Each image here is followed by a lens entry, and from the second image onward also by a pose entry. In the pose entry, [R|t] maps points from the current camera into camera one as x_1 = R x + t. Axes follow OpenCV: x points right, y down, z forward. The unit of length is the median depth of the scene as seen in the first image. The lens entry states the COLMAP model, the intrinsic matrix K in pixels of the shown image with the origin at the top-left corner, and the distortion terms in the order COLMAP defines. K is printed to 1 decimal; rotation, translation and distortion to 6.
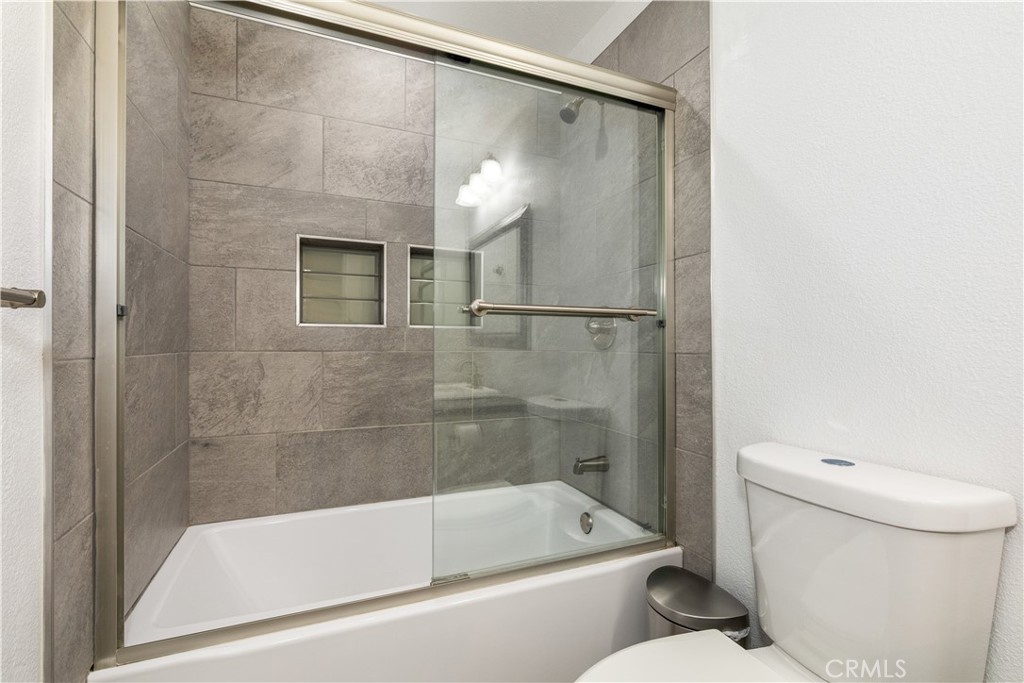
lens RADIAL K [[463.3, 0, 512.0], [0, 463.3, 341.5], [0, 0, 1]] dist [0.001361, -0.000424]
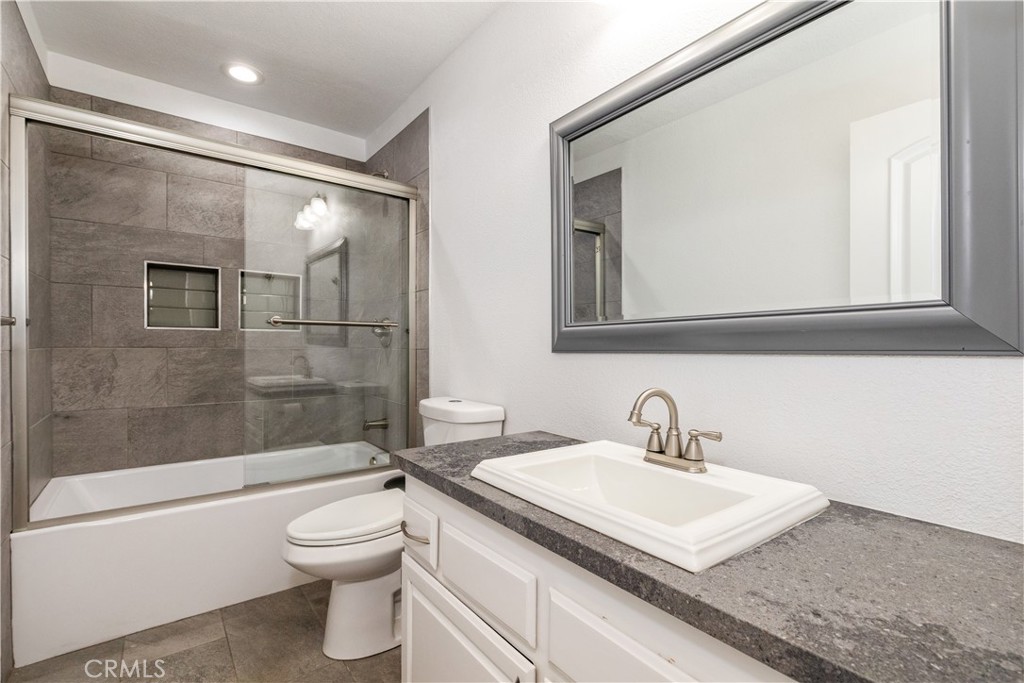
lens RADIAL K [[465.6, 0, 510.7], [0, 465.6, 346.6], [0, 0, 1]] dist [0.001294, 0.000509]
pose [[0.969888, 0.002273, 0.243541, 0.235215], [-0.005716, 0.999893, 0.013434, -0.006088], [-0.243484, -0.014422, 0.969798, -0.568329]]
